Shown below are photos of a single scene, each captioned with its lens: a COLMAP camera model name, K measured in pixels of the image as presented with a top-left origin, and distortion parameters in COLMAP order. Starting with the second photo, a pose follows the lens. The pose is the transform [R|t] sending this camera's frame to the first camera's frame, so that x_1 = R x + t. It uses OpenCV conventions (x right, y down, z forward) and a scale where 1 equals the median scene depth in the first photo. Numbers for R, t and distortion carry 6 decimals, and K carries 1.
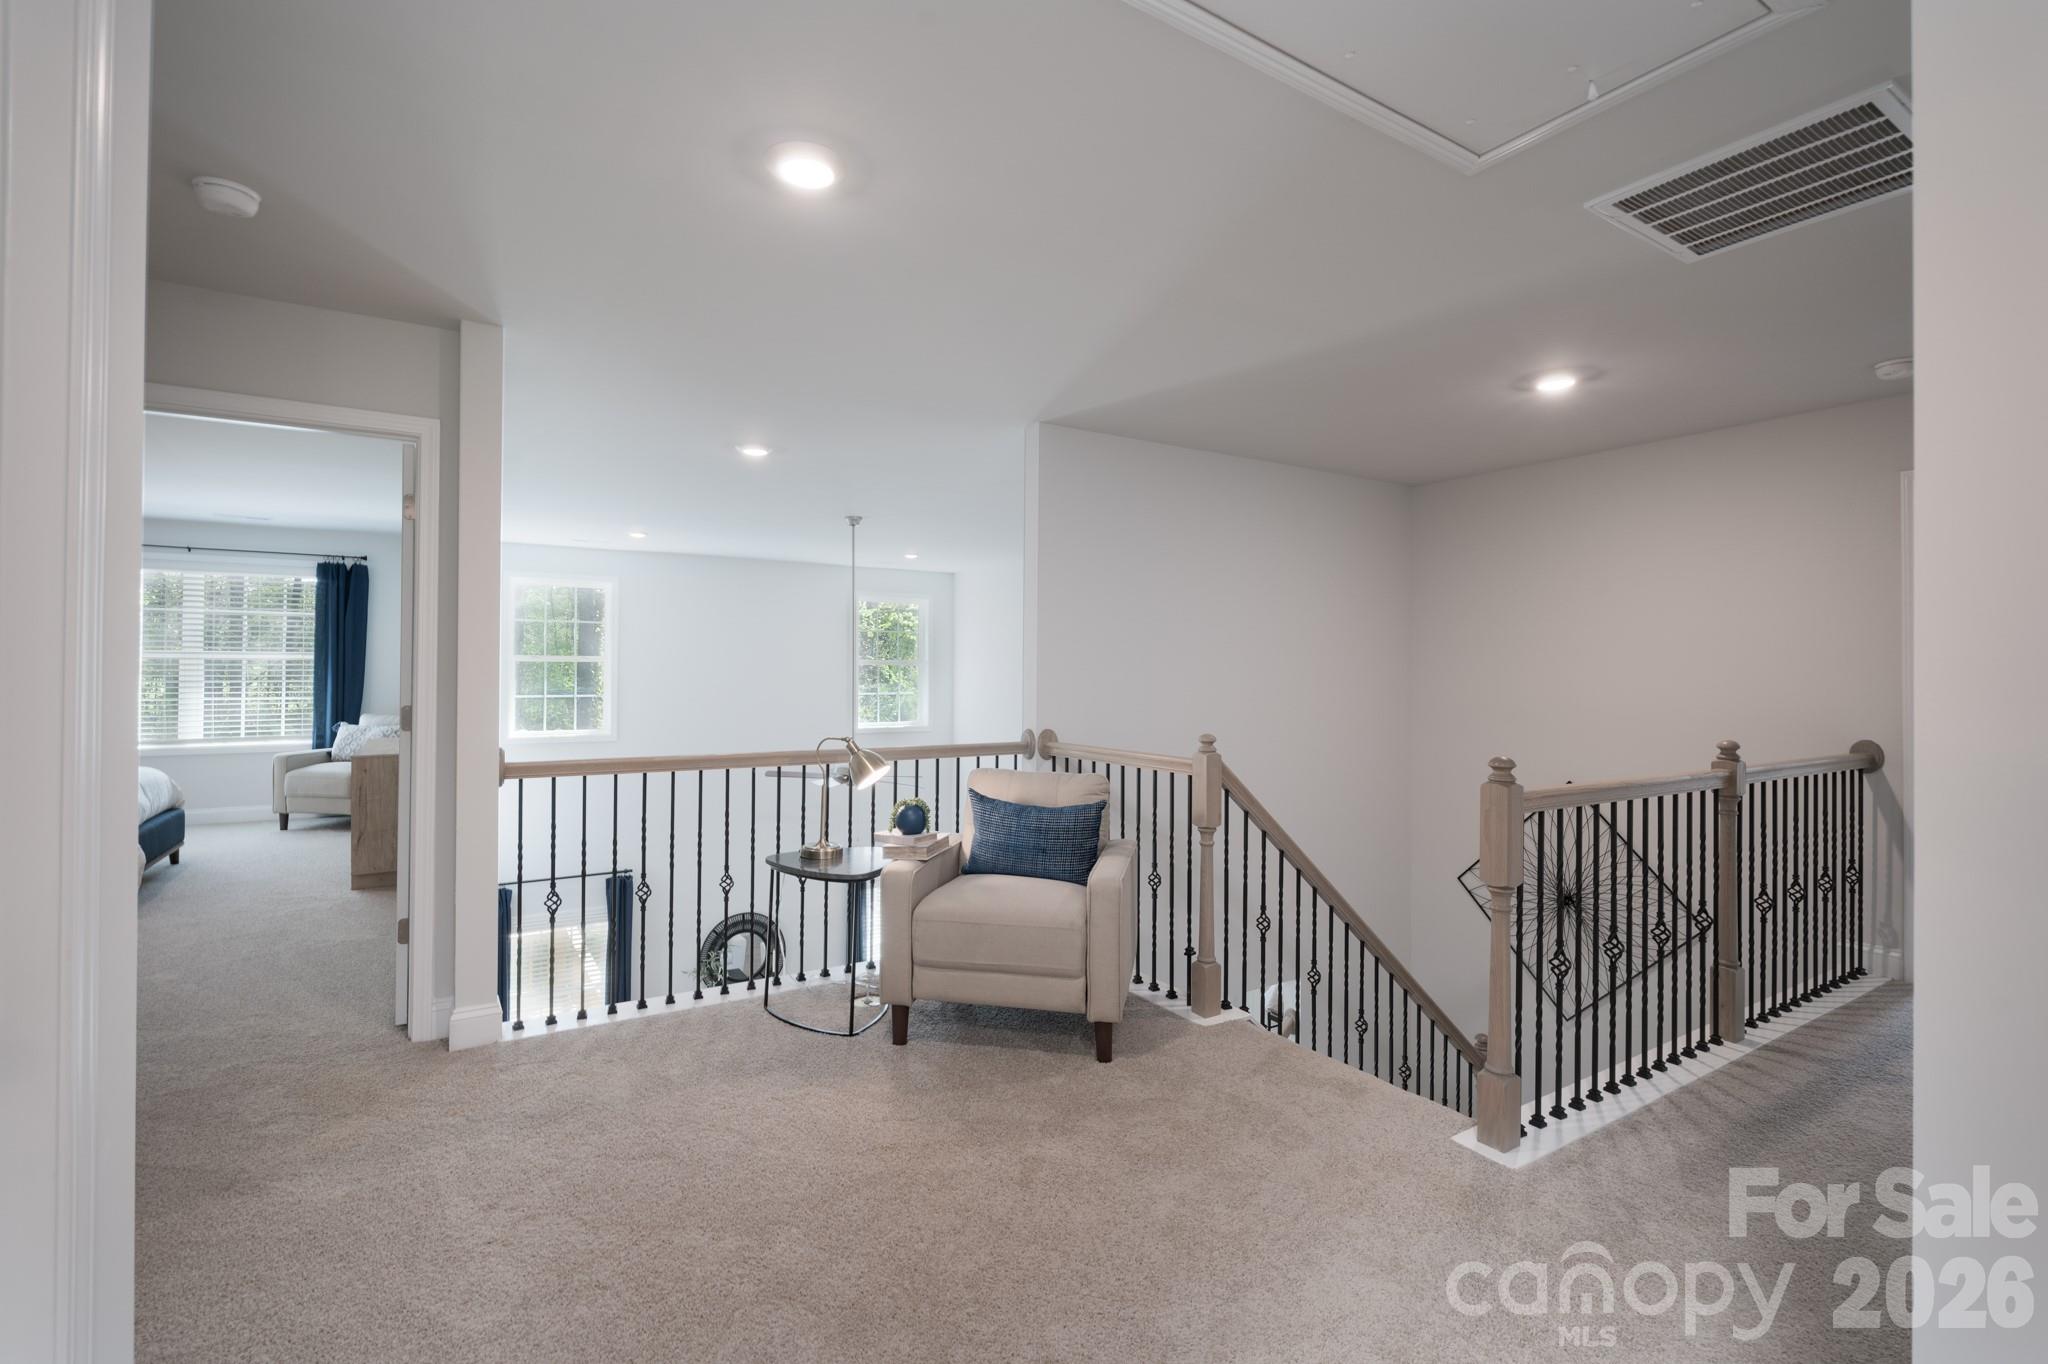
lens RADIAL K [[930.1, 0, 1009.3], [0, 930.1, 663.5], [0, 0, 1]] dist [0.003076, -0.000076]
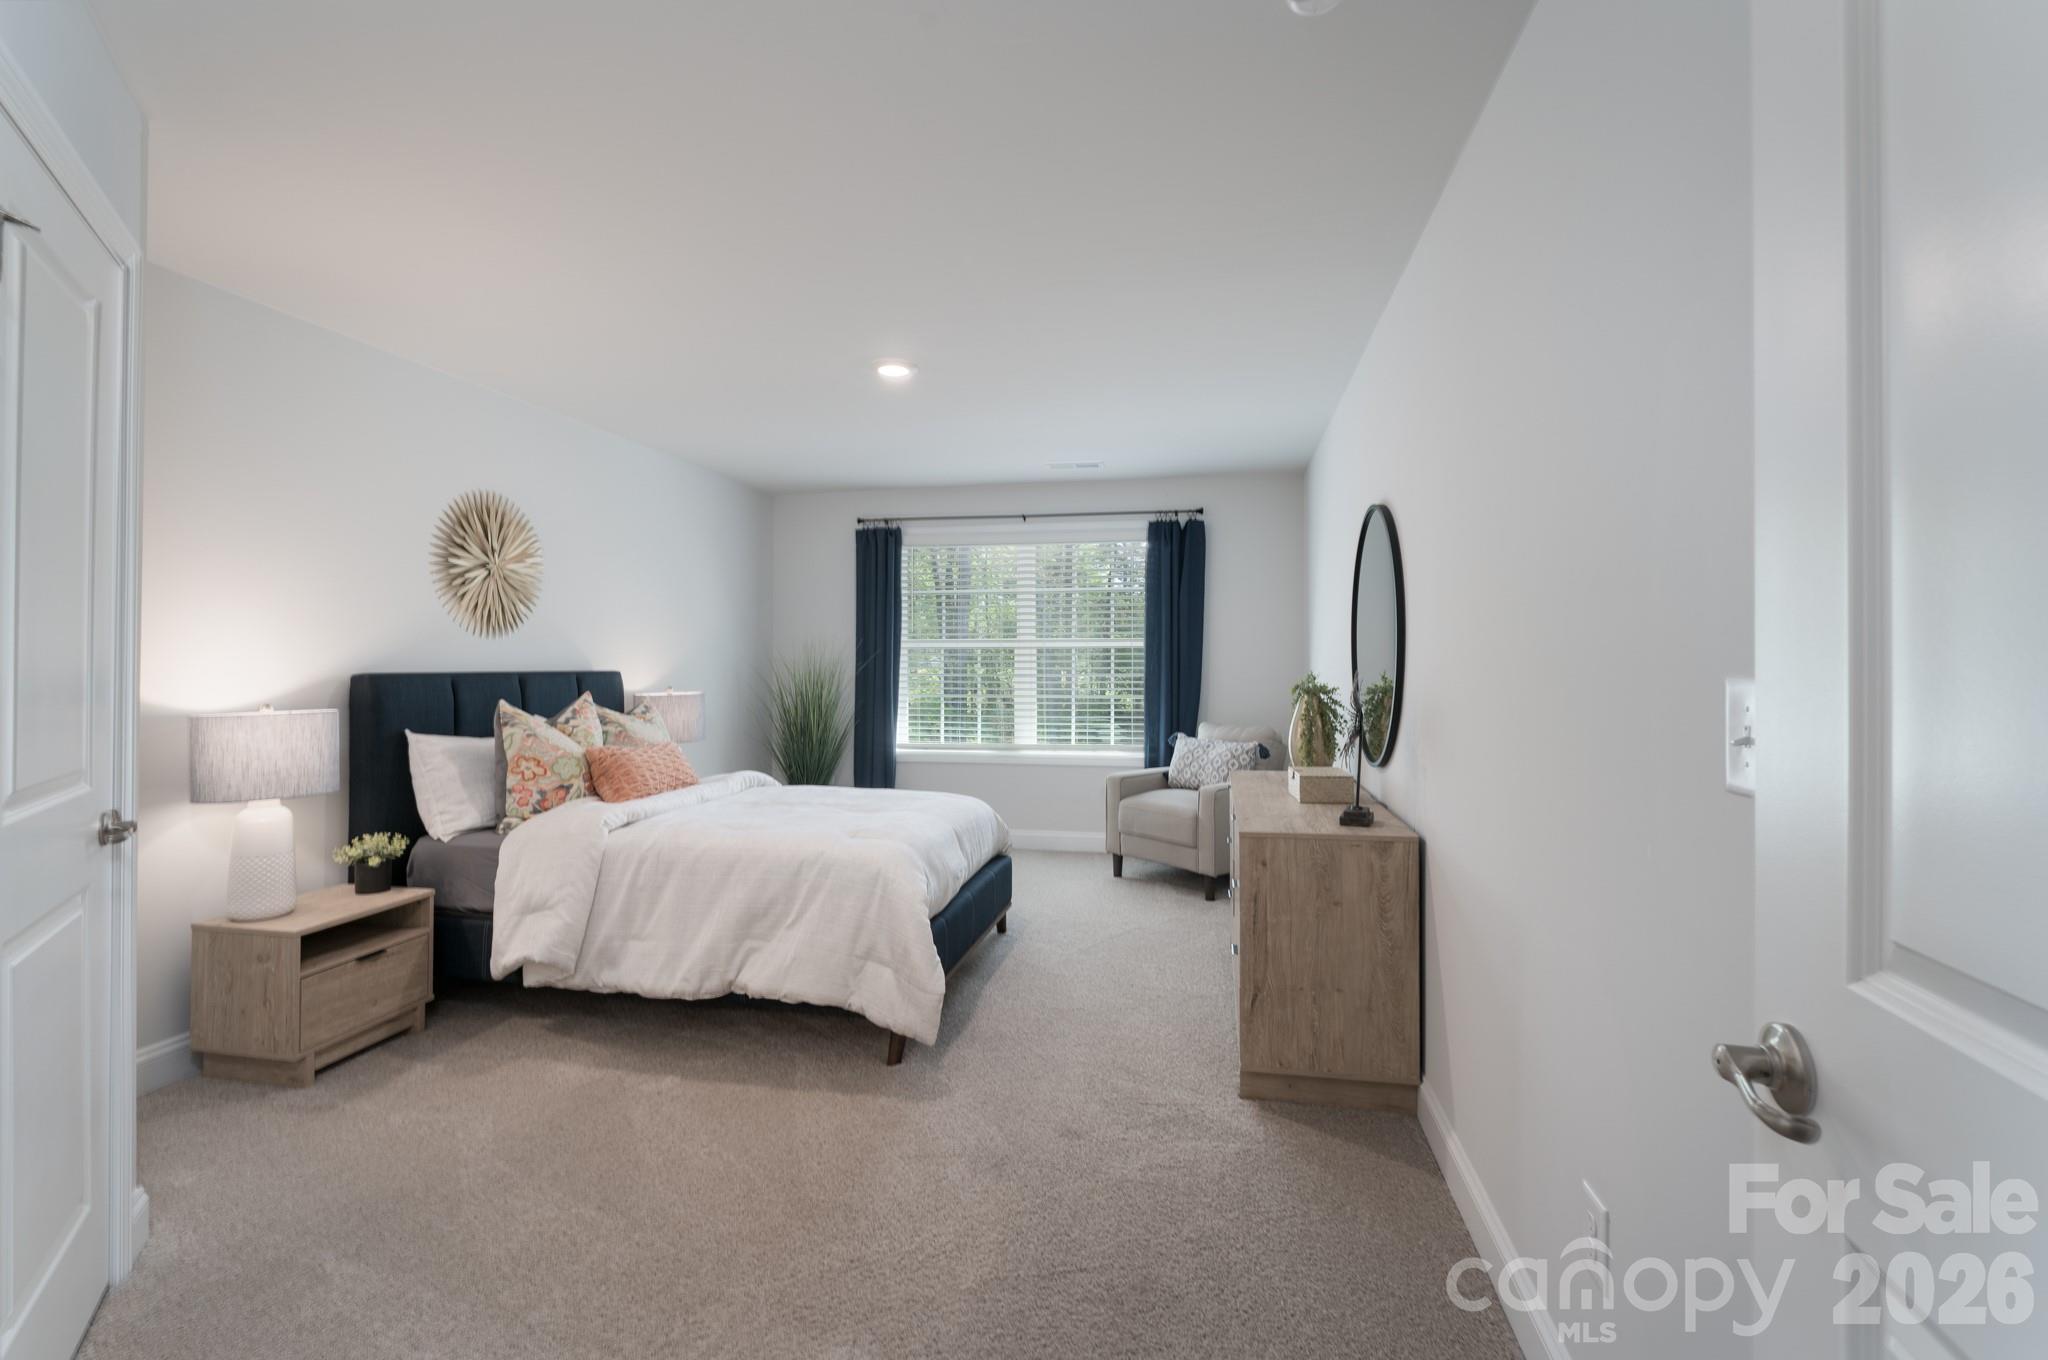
lens RADIAL K [[930.1, 0, 1022.5], [0, 930.1, 661.9], [0, 0, 1]] dist [0.003076, -0.000076]
pose [[0.737585, 0.004277, -0.675240, -0.316088], [0.001747, 0.999965, 0.008242, 0.001076], [0.675252, -0.007259, 0.737552, 0.381420]]
